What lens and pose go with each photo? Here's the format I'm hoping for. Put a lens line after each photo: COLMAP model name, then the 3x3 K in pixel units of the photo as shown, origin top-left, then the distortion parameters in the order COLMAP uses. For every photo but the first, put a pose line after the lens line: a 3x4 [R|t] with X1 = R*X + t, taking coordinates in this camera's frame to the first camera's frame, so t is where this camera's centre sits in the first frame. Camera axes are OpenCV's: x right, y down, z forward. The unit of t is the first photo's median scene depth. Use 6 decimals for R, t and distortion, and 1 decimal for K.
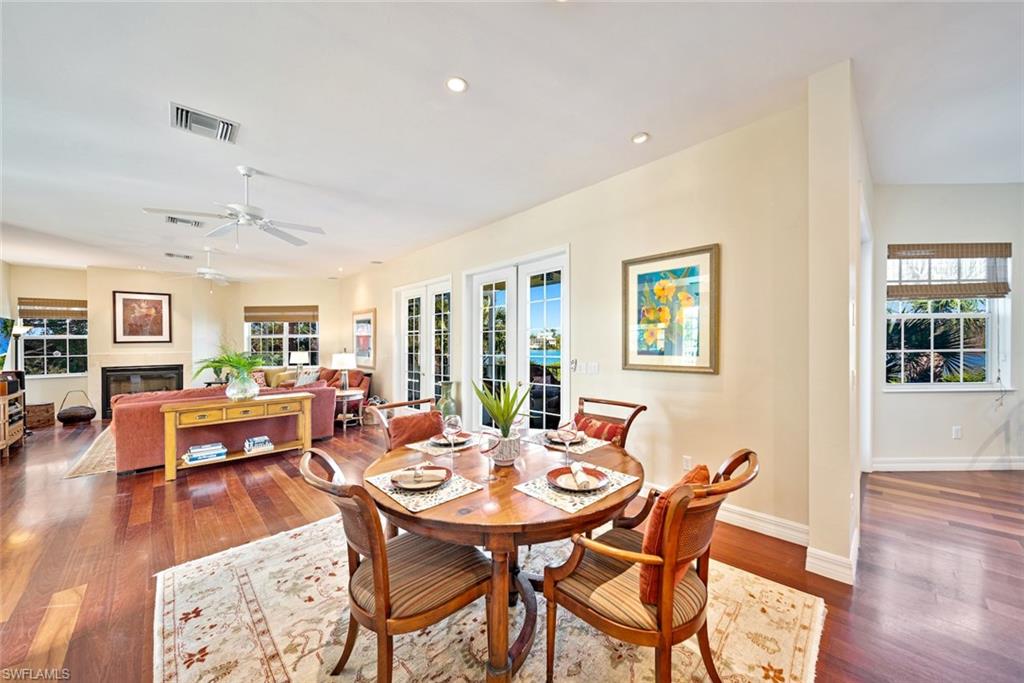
lens RADIAL K [[367.0, 0, 517.0], [0, 367.0, 340.3], [0, 0, 1]] dist [0.000060, -0.003601]
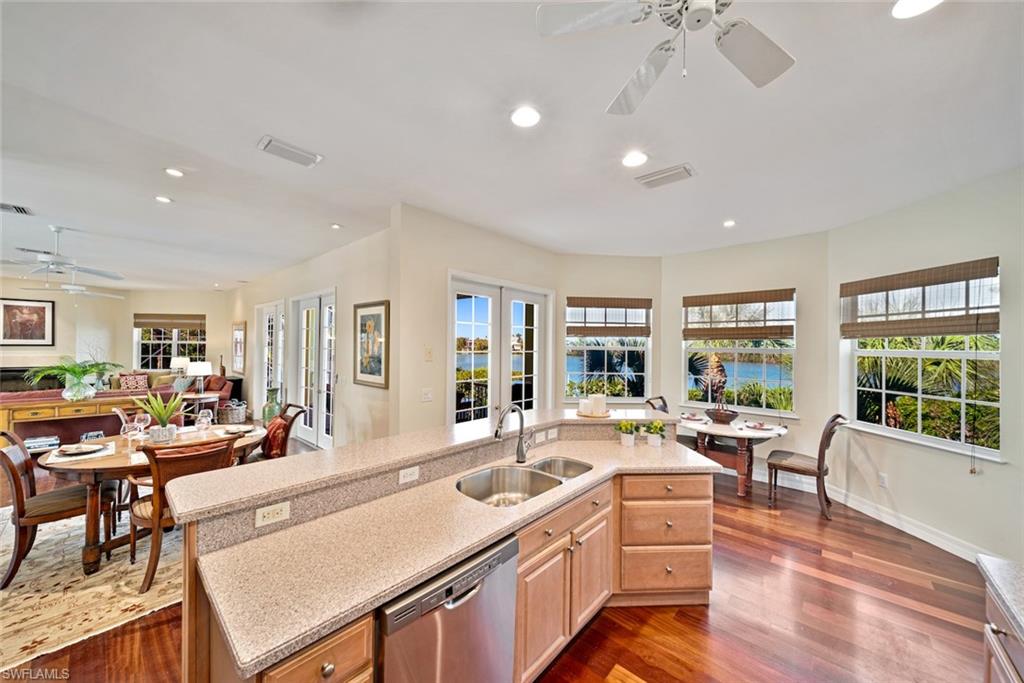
lens RADIAL K [[367.0, 0, 517.0], [0, 367.0, 340.3], [0, 0, 1]] dist [0.000060, -0.003601]
pose [[0.996738, 0.028391, 0.075543, 0.469480], [-0.027632, 0.999557, -0.011079, -0.049951], [-0.075824, 0.008955, 0.997081, -0.245176]]
